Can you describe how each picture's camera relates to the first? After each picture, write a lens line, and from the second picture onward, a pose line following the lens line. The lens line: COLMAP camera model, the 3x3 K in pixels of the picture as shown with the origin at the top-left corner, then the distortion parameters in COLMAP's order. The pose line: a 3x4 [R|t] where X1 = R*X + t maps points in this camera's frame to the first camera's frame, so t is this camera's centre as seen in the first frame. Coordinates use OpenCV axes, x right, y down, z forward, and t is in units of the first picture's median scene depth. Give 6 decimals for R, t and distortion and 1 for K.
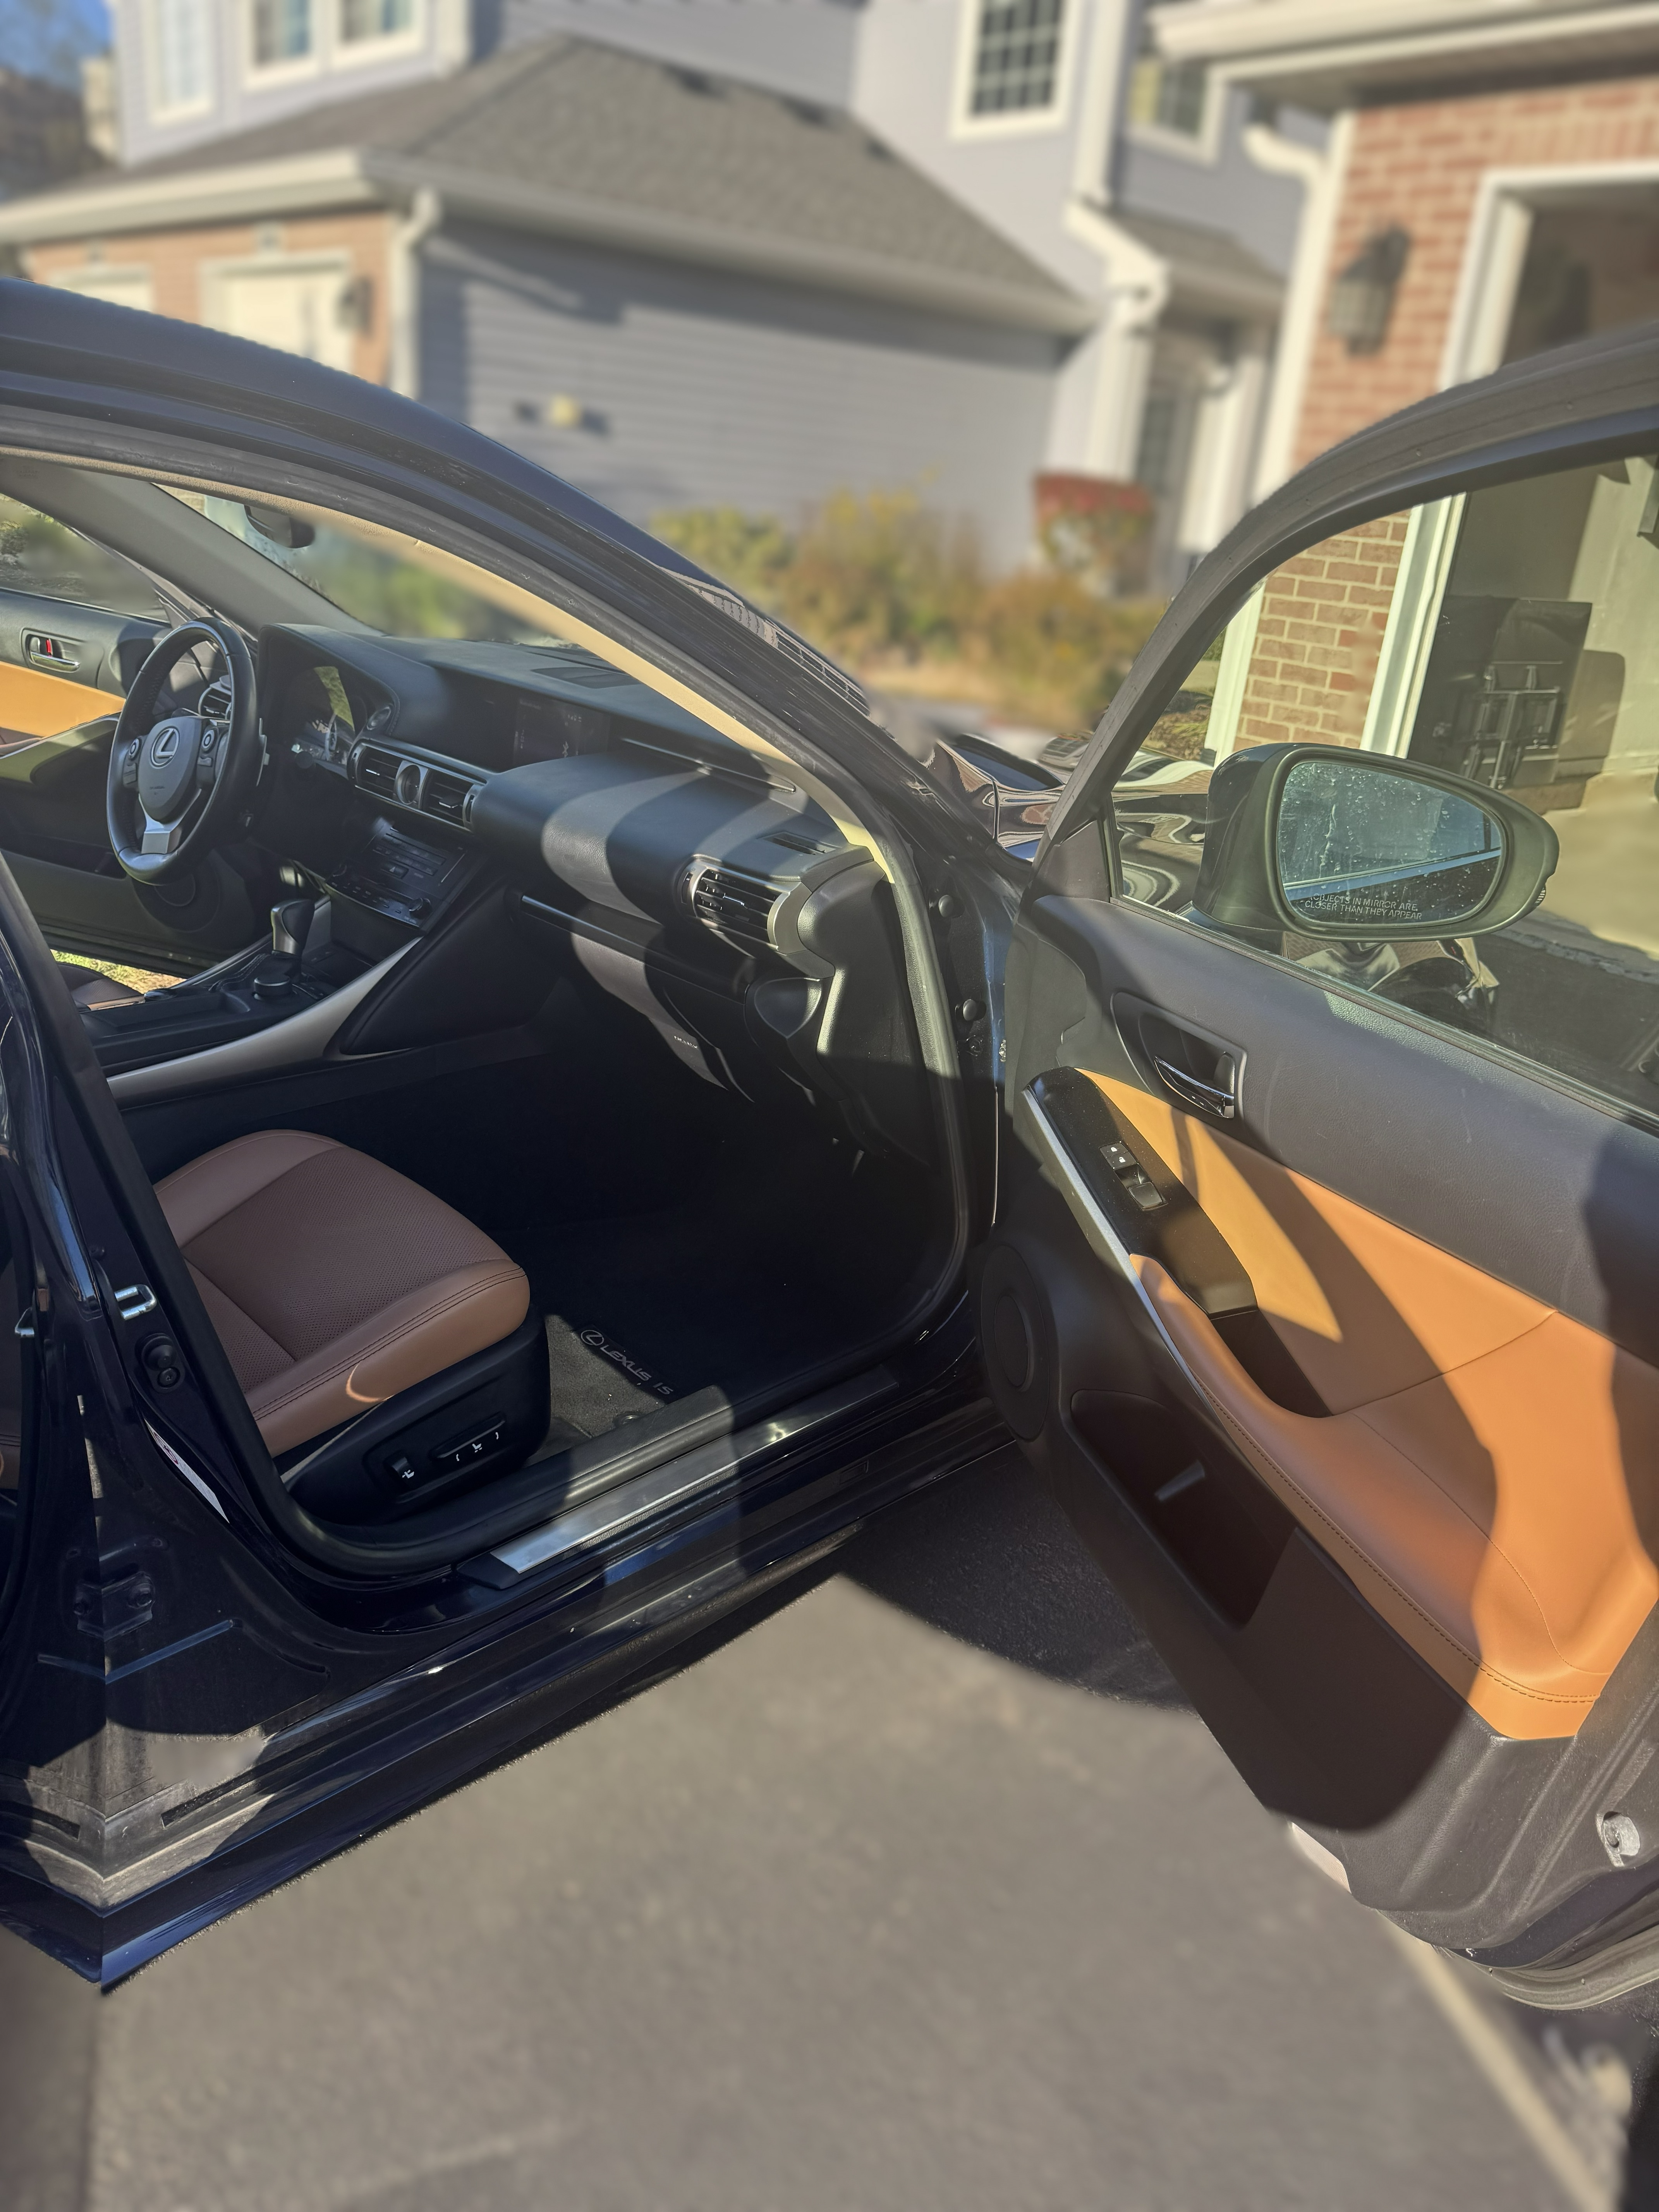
lens RADIAL K [[1650.2, 0, 796.9], [0, 1650.2, 1111.5], [0, 0, 1]] dist [0.010857, 0.002935]
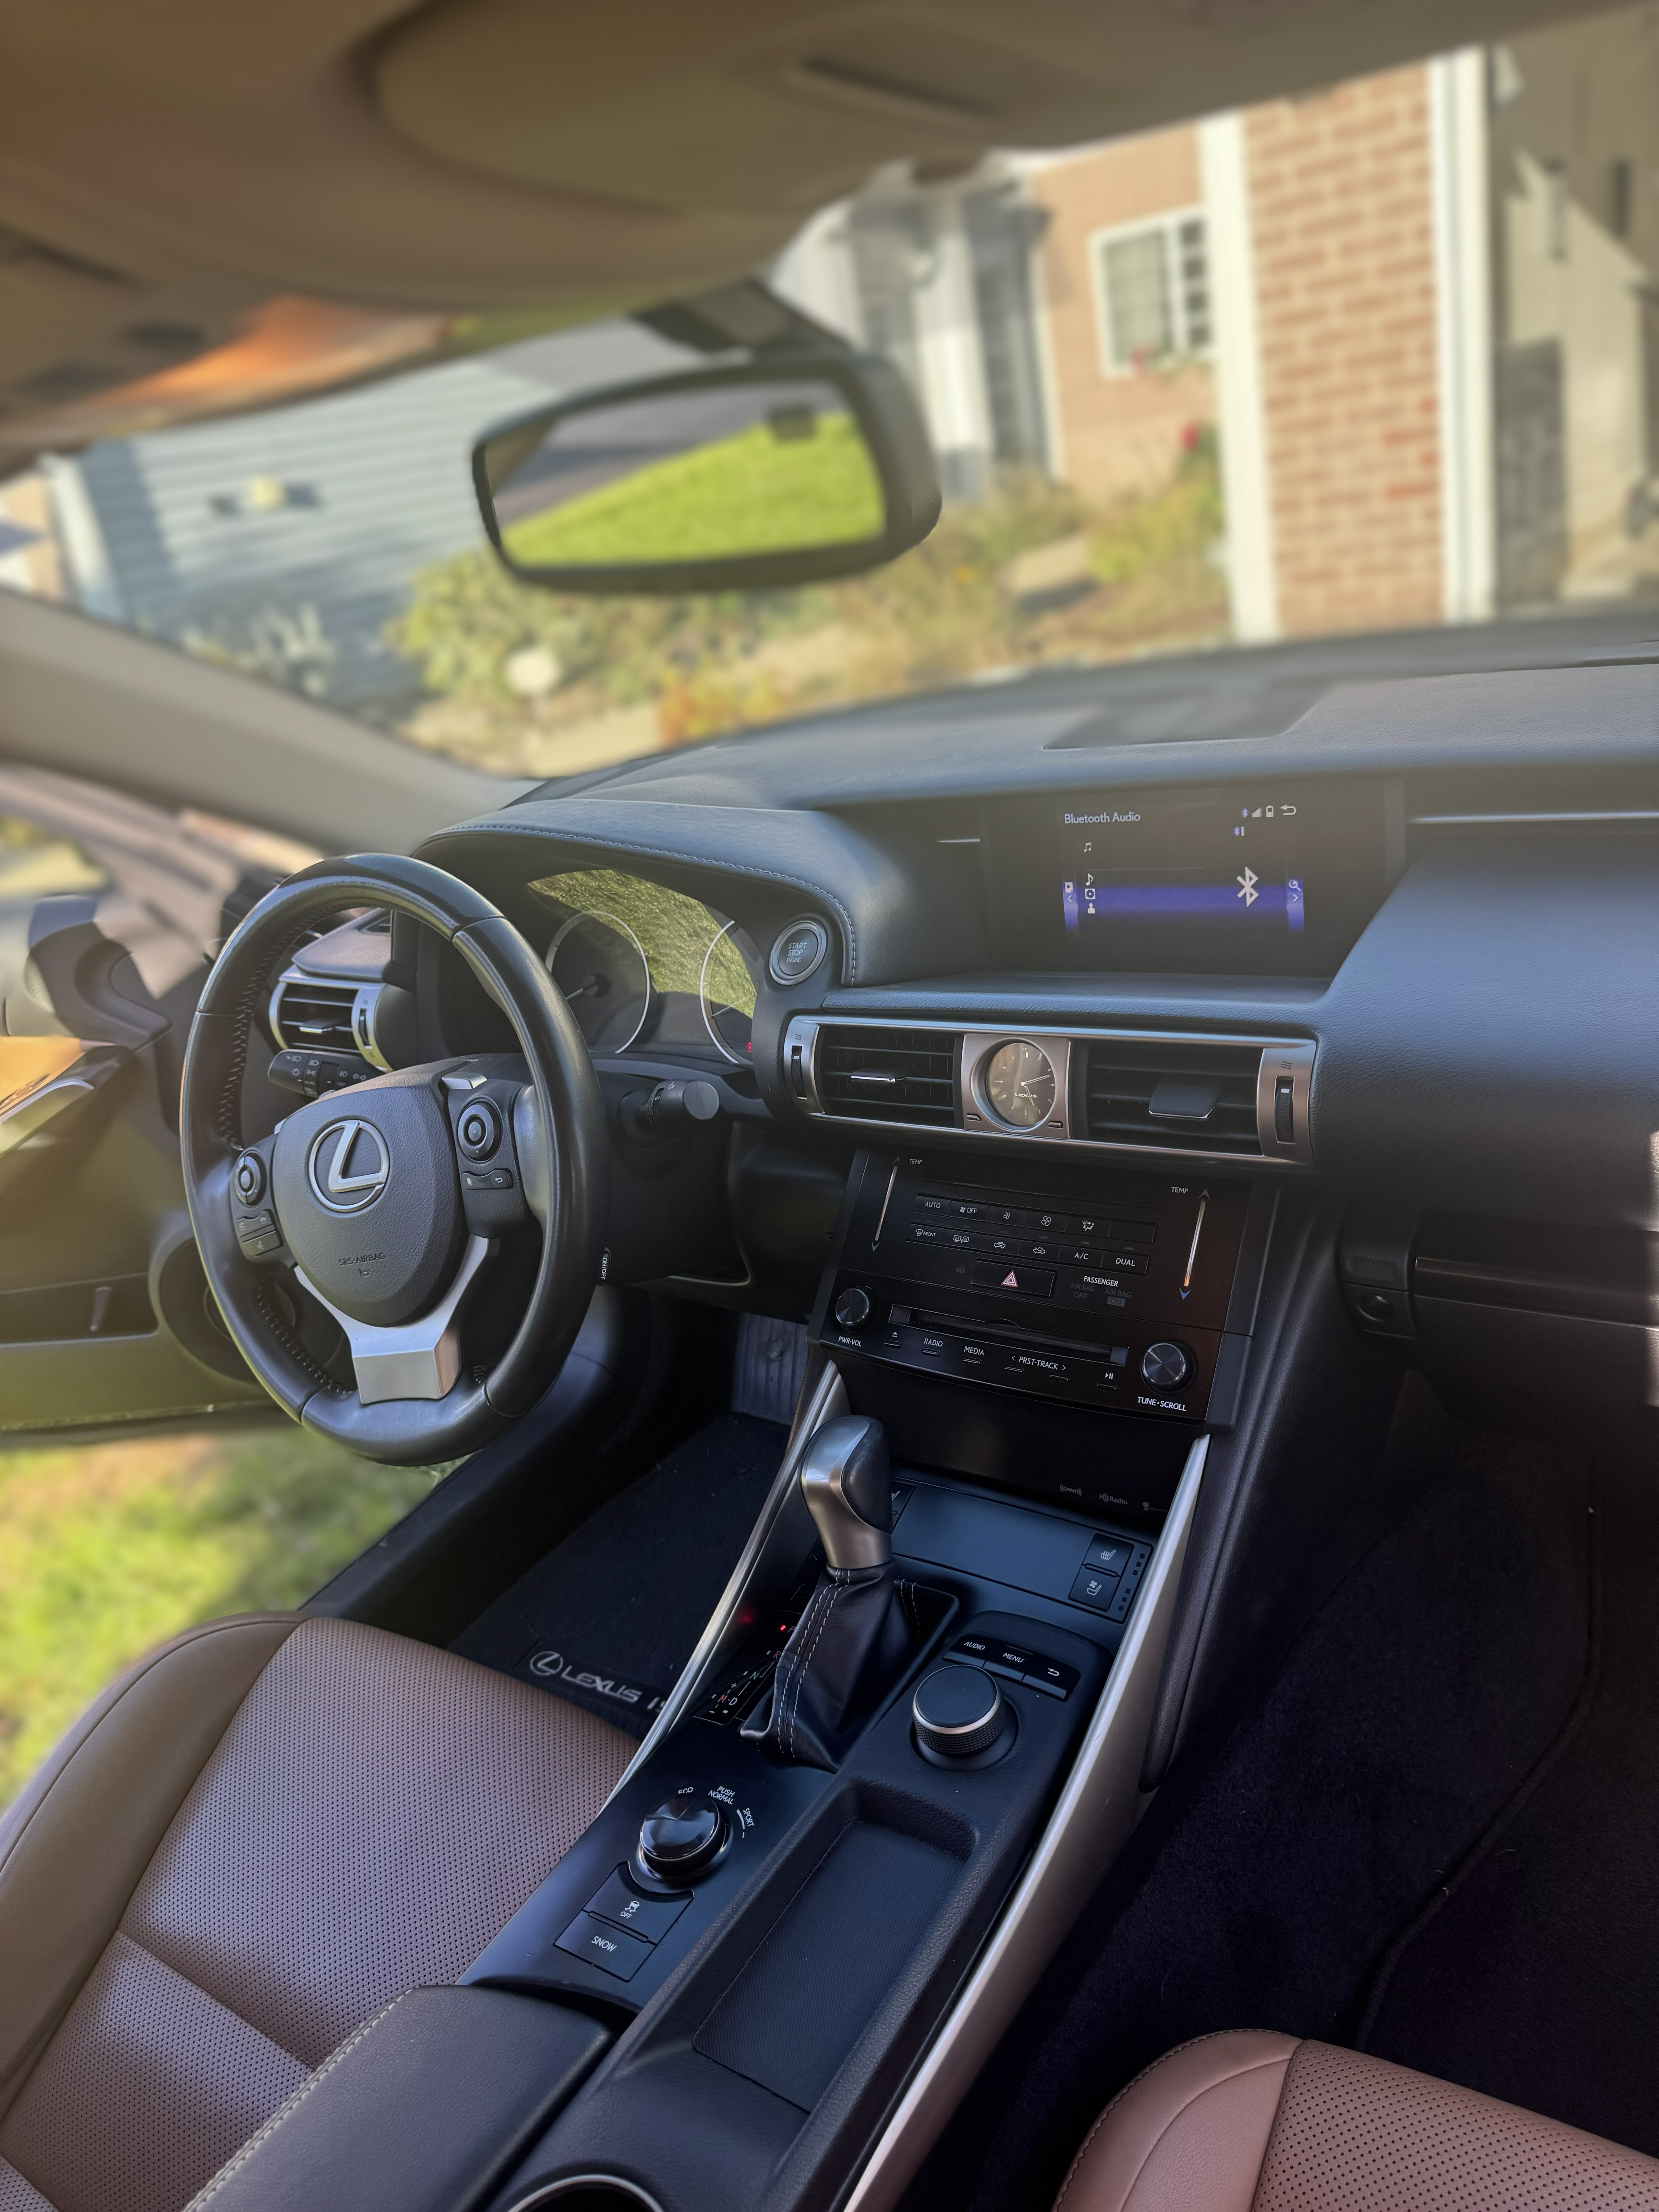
lens RADIAL K [[1566.2, 0, 829.5], [0, 1566.2, 1106.0], [0, 0, 1]] dist [0.119849, -0.196138]
pose [[0.935237, -0.332576, 0.121346, -0.246624], [0.330949, 0.943039, 0.033920, -0.166276], [-0.125715, 0.008436, 0.992031, 0.451176]]
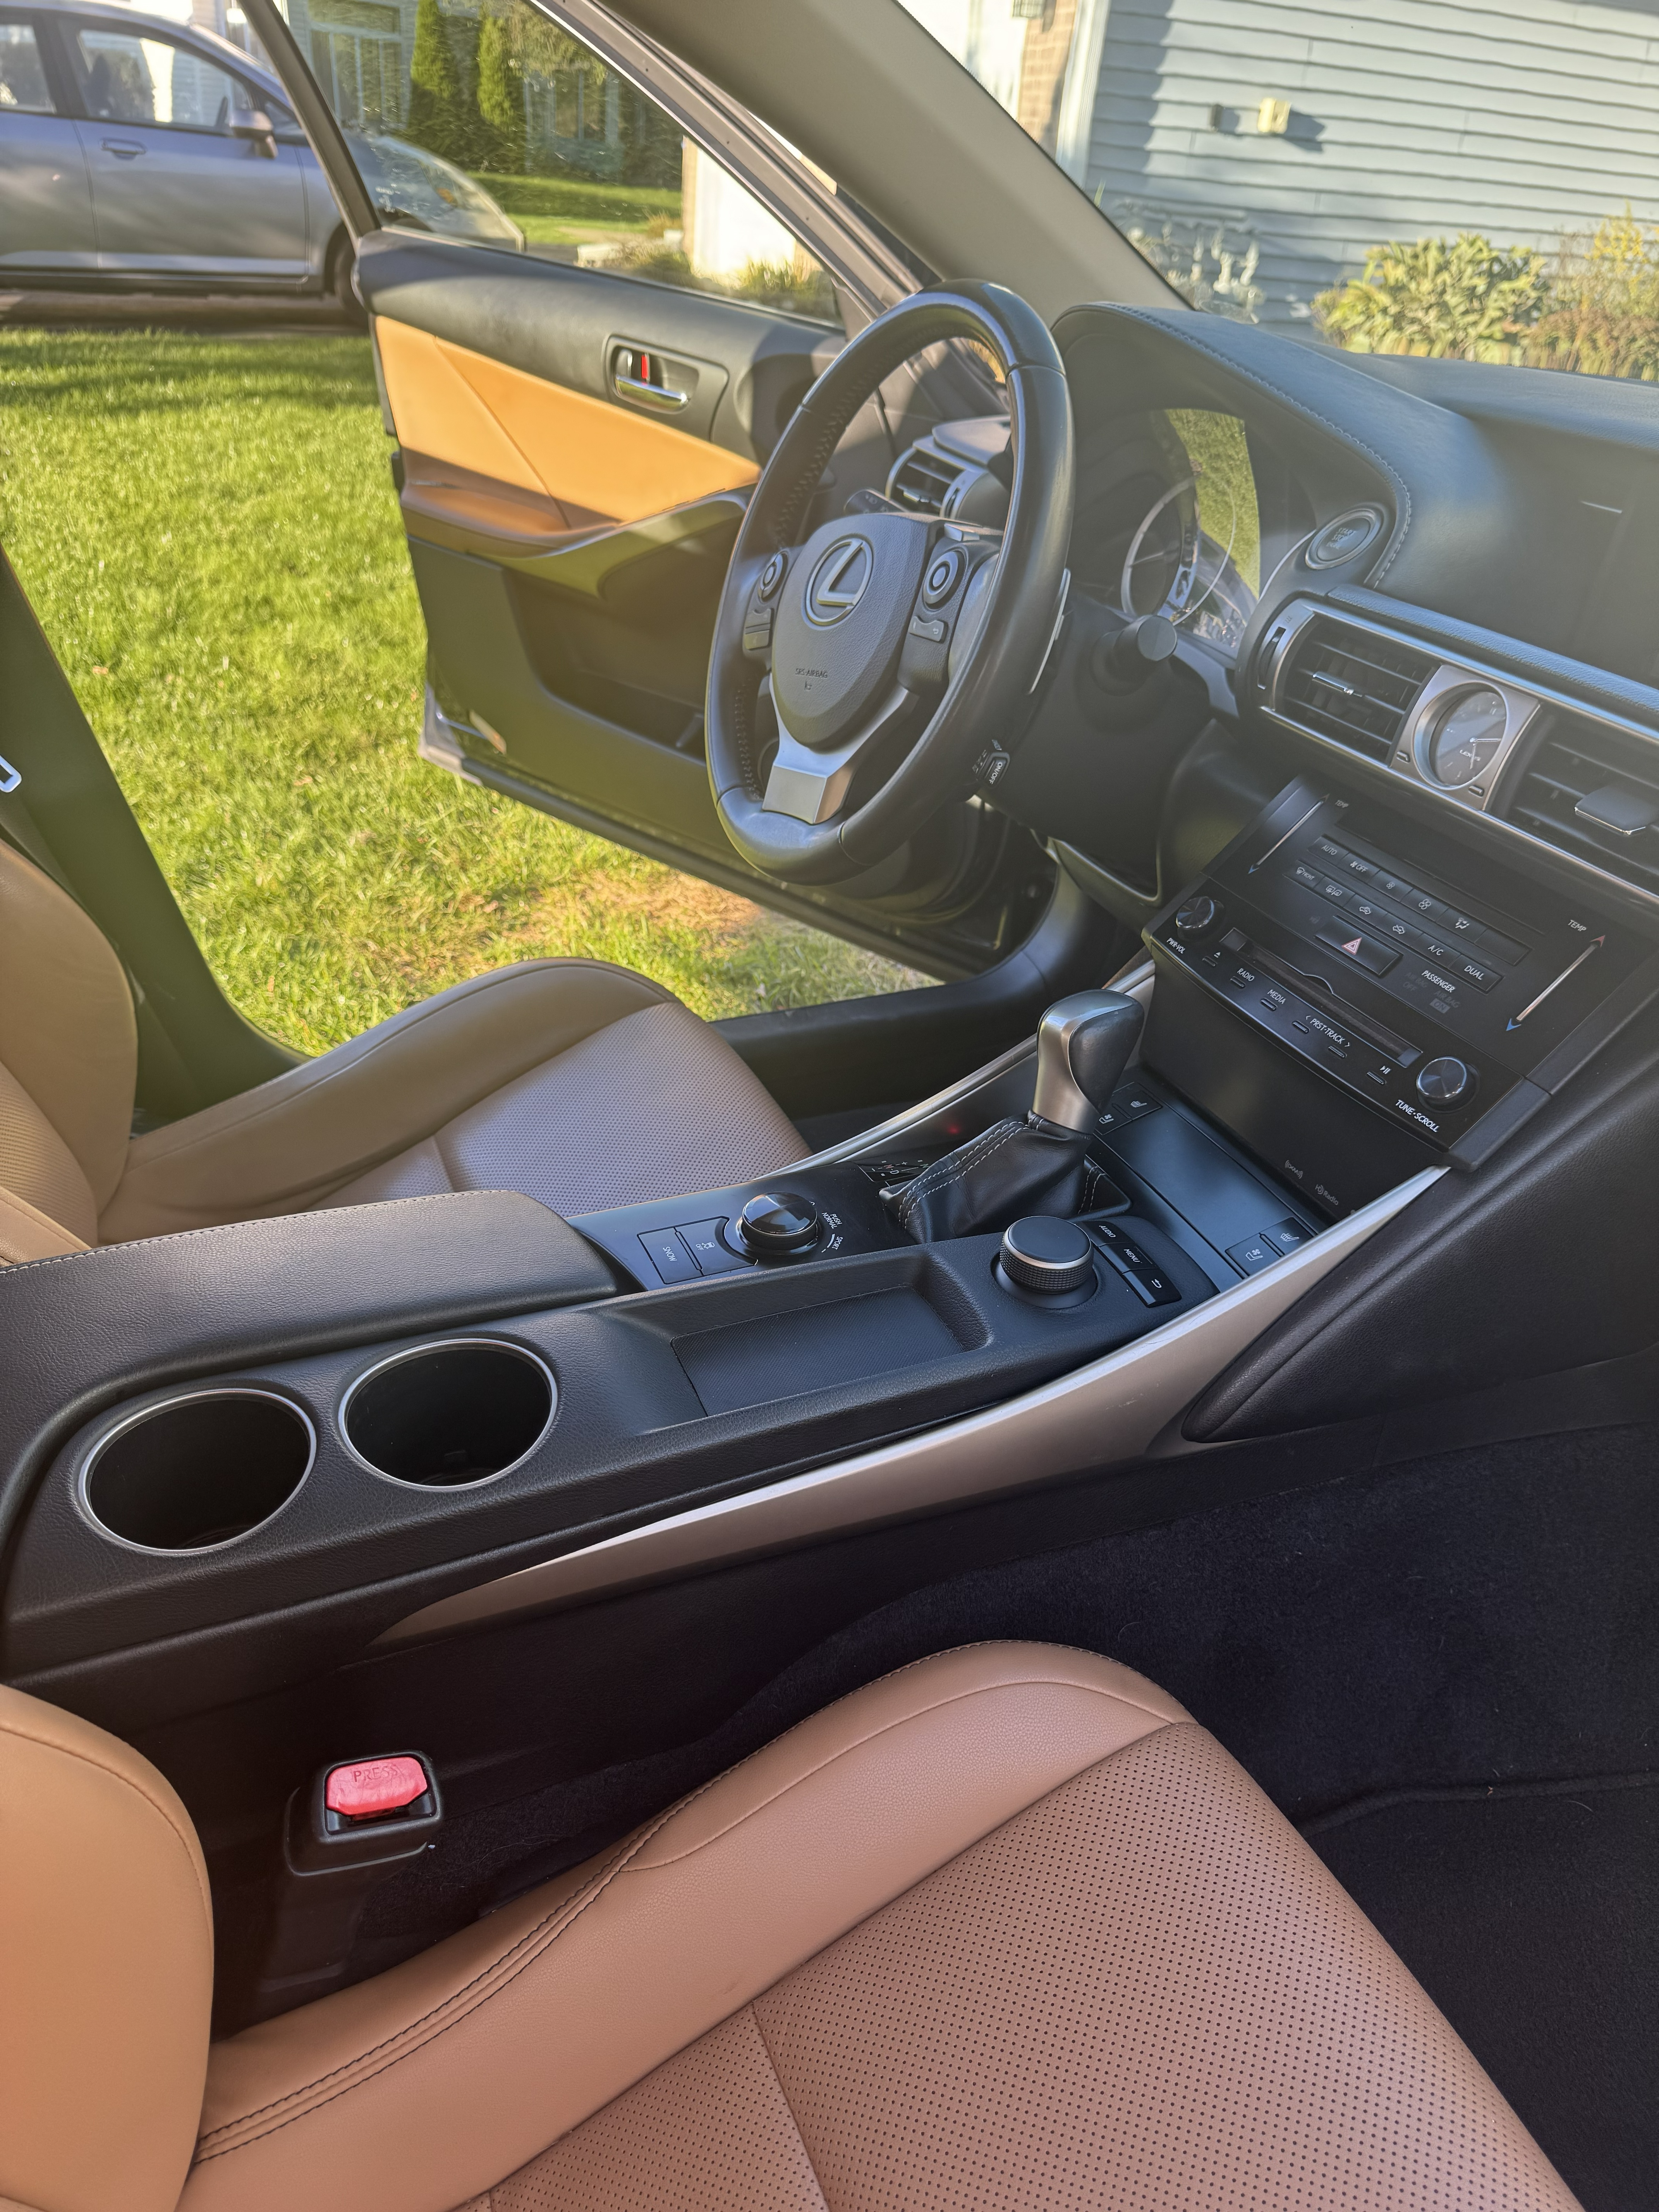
lens RADIAL K [[1566.2, 0, 829.5], [0, 1566.2, 1106.0], [0, 0, 1]] dist [0.119849, -0.196138]
pose [[0.949420, 0.153916, -0.273699, -0.193613], [-0.116070, 0.981917, 0.149556, -0.114527], [0.291768, -0.110223, 0.950117, 0.453004]]
